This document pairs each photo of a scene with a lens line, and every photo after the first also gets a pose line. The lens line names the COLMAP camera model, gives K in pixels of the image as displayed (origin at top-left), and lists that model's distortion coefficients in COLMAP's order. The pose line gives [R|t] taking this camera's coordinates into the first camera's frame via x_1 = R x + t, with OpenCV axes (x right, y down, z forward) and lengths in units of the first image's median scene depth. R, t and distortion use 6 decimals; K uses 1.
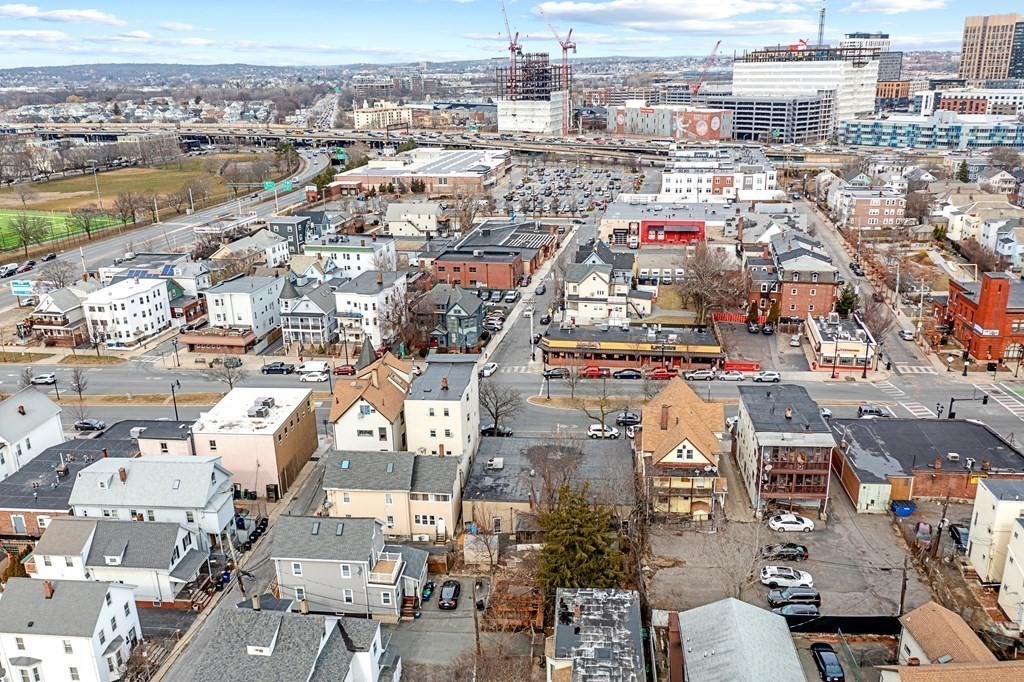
lens RADIAL K [[817.3, 0, 514.6], [0, 817.3, 335.4], [0, 0, 1]] dist [-0.001254, 0.003744]
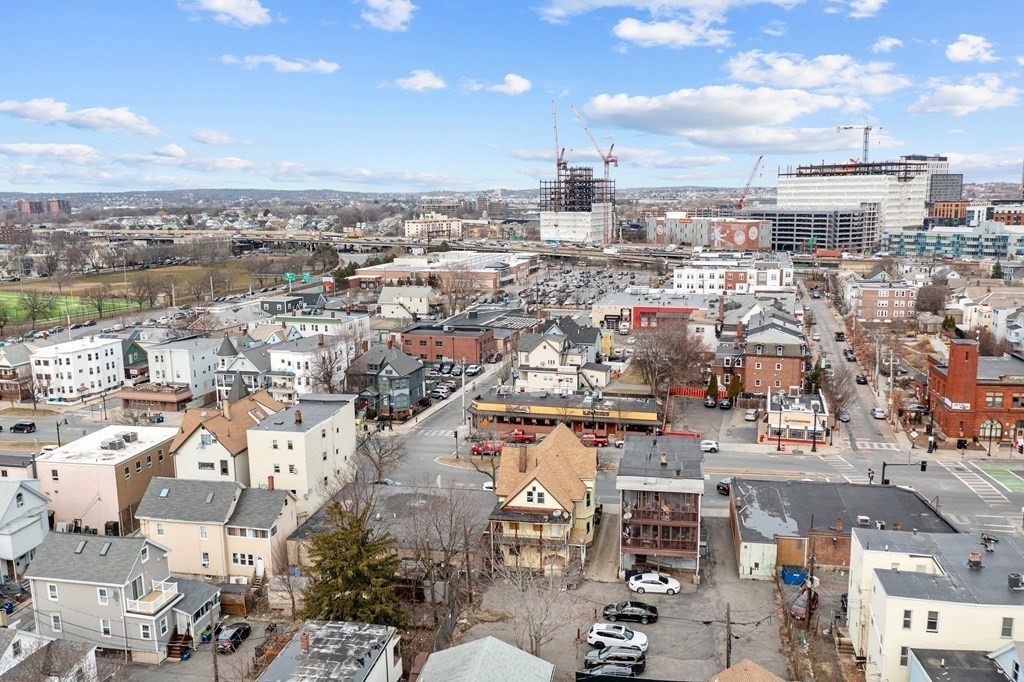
lens RADIAL K [[817.3, 0, 514.6], [0, 817.3, 335.4], [0, 0, 1]] dist [-0.001254, 0.003744]
pose [[0.995720, 0.025127, -0.088944, 0.157628], [-0.038107, 0.988344, -0.147393, 0.062749], [0.084204, 0.150152, 0.985071, 0.063668]]
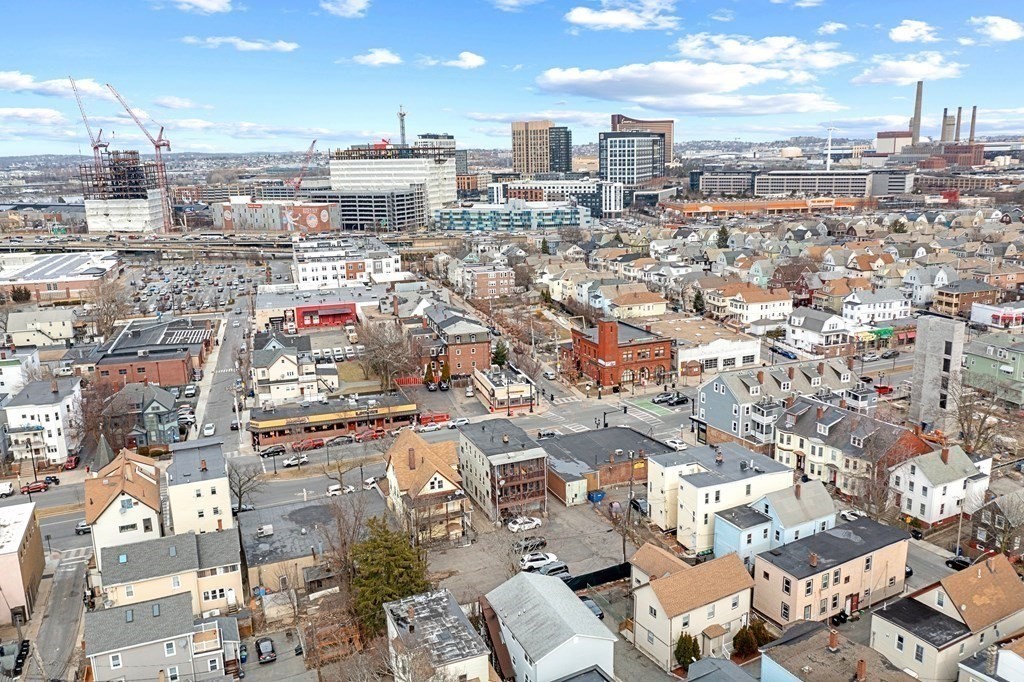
lens RADIAL K [[817.3, 0, 514.6], [0, 817.3, 335.4], [0, 0, 1]] dist [-0.001254, 0.003744]
pose [[0.881153, -0.101295, 0.461854, -0.132650], [0.151140, 0.985877, -0.072130, 0.020509], [-0.448025, 0.133362, 0.884018, -0.078785]]
